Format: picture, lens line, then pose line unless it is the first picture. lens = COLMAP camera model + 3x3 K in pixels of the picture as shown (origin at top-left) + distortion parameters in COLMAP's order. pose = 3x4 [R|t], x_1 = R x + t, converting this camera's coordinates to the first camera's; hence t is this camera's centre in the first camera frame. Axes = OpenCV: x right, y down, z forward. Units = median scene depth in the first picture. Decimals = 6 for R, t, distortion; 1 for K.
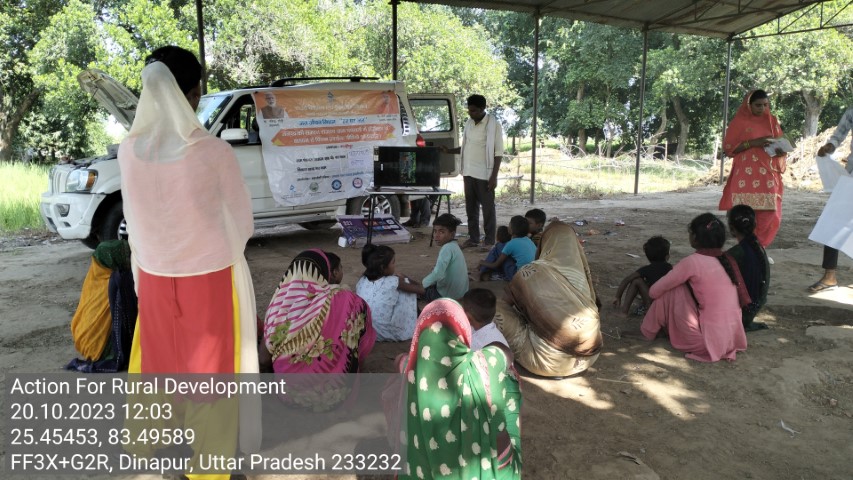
lens RADIAL K [[657.9, 0, 428.4], [0, 657.9, 237.2], [0, 0, 1]] dist [0.015268, -0.067162]
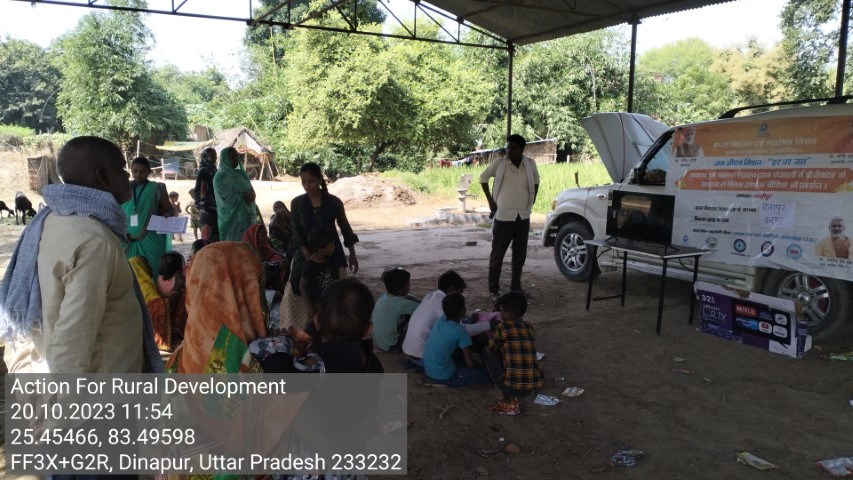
lens RADIAL K [[657.9, 0, 422.7], [0, 657.9, 240.4], [0, 0, 1]] dist [0.015268, -0.067162]
pose [[-0.149366, 0.155013, -0.976556, 0.633823], [-0.145764, 0.973392, 0.176806, -0.161648], [0.977979, 0.168756, -0.122796, 0.718909]]
